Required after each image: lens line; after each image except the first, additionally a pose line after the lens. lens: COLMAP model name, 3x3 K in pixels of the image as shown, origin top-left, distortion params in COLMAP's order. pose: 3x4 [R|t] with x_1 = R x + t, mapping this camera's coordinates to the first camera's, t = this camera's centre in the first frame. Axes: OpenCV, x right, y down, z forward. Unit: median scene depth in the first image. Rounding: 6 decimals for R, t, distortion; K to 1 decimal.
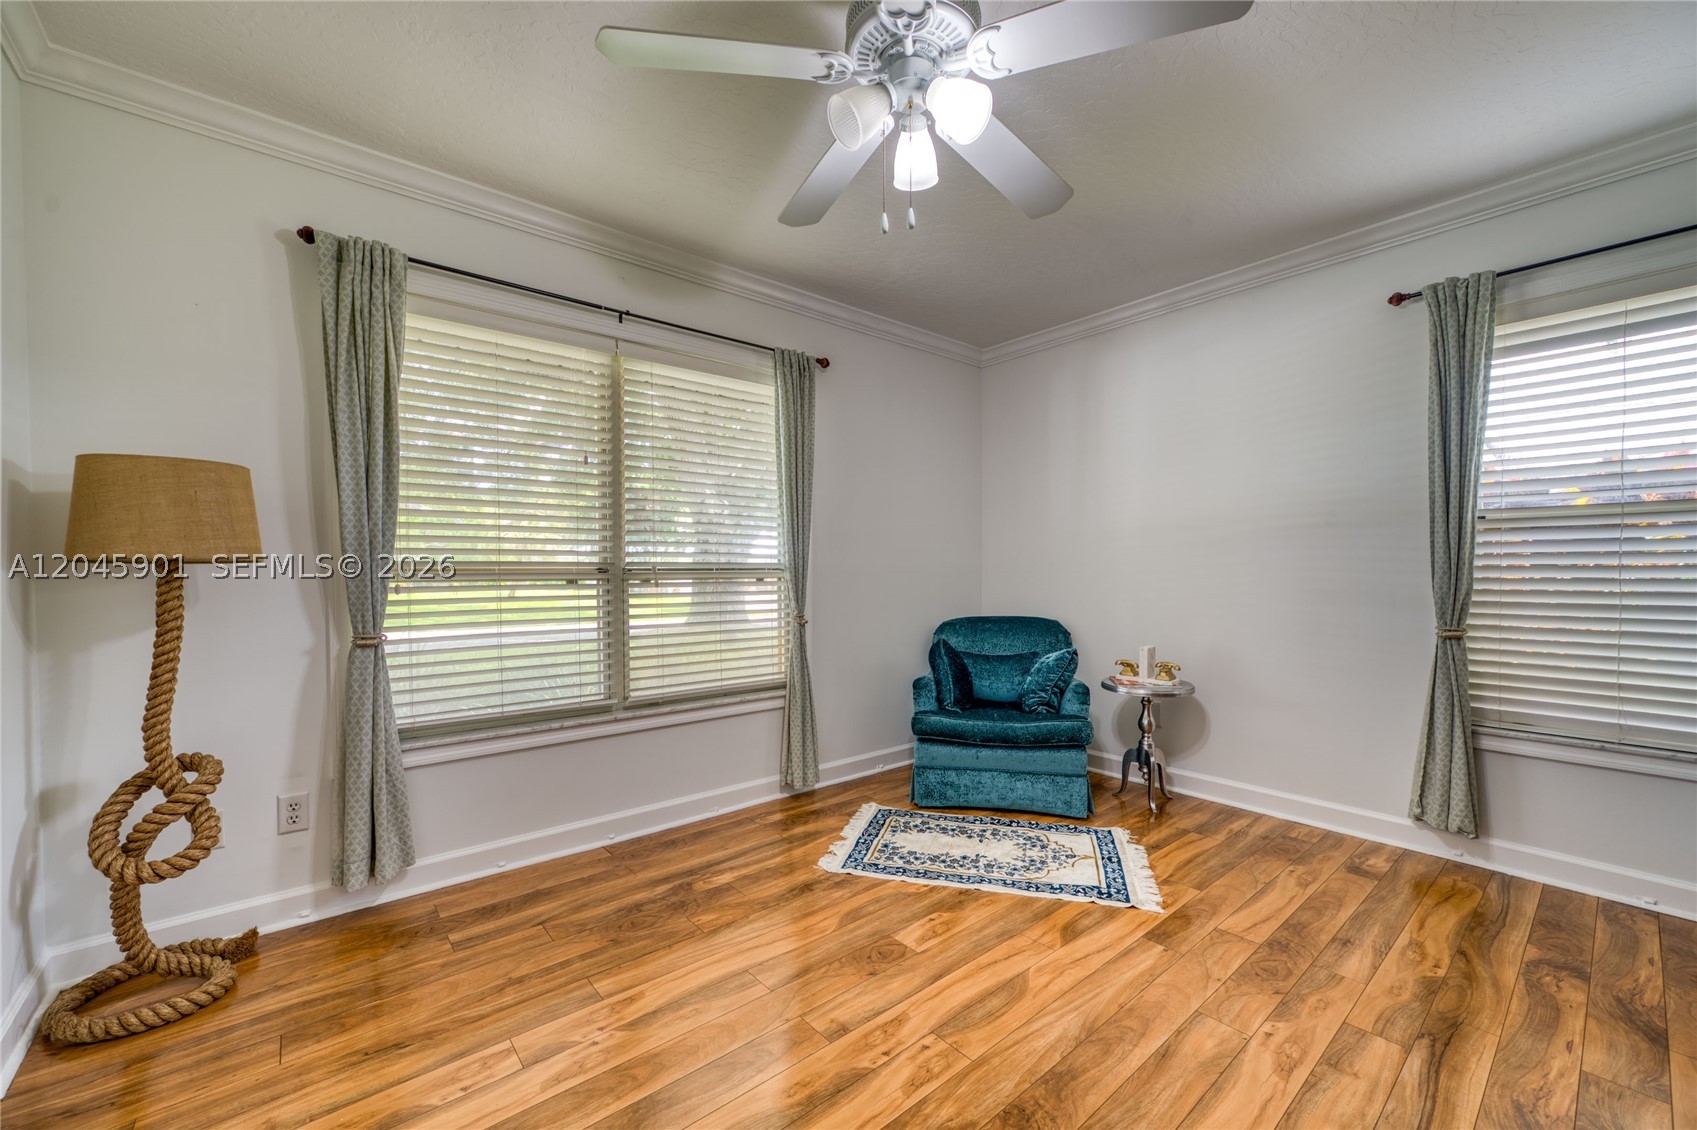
lens RADIAL K [[674.8, 0, 837.8], [0, 674.8, 572.6], [0, 0, 1]] dist [-0.016672, 0.006246]
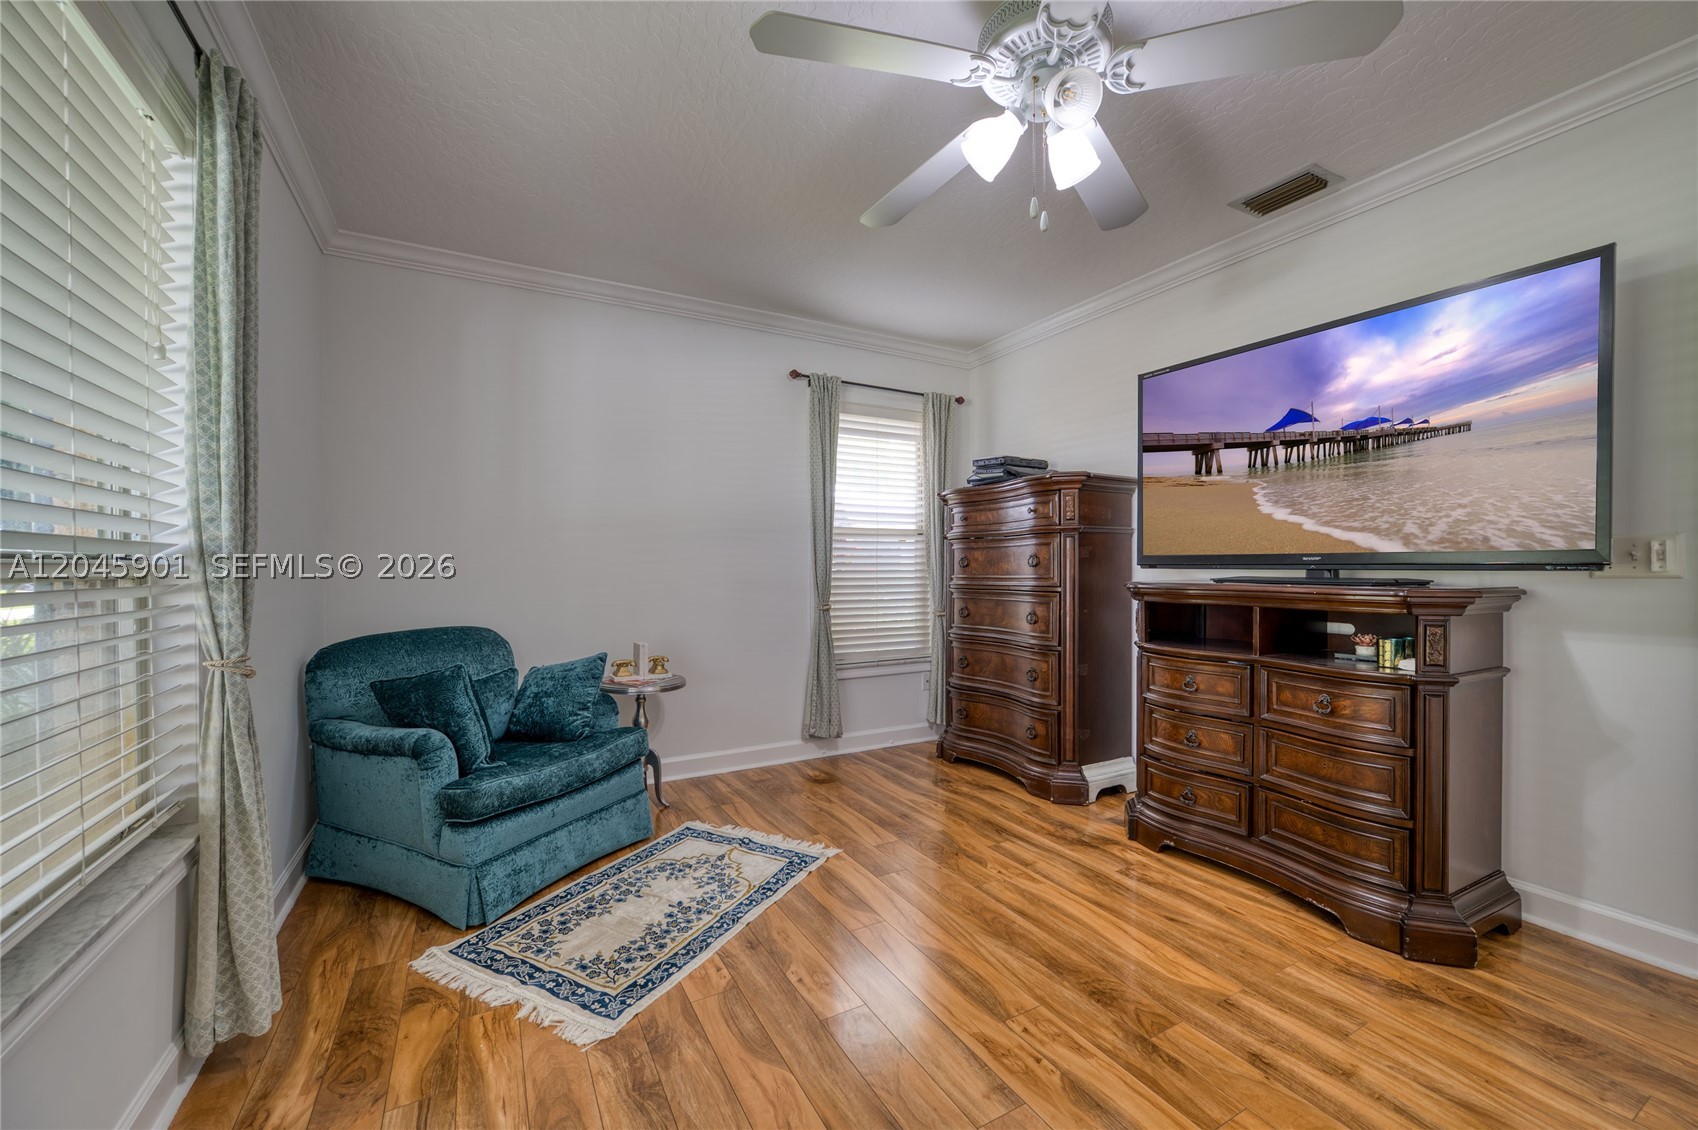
lens RADIAL K [[655.8, 0, 847.8], [0, 655.8, 579.6], [0, 0, 1]] dist [0.075089, 0.005246]
pose [[0.229521, 0.000393, 0.973304, -0.536361], [0.013286, 0.999905, -0.003537, 0.034784], [-0.973213, 0.013744, 0.229494, 0.613245]]
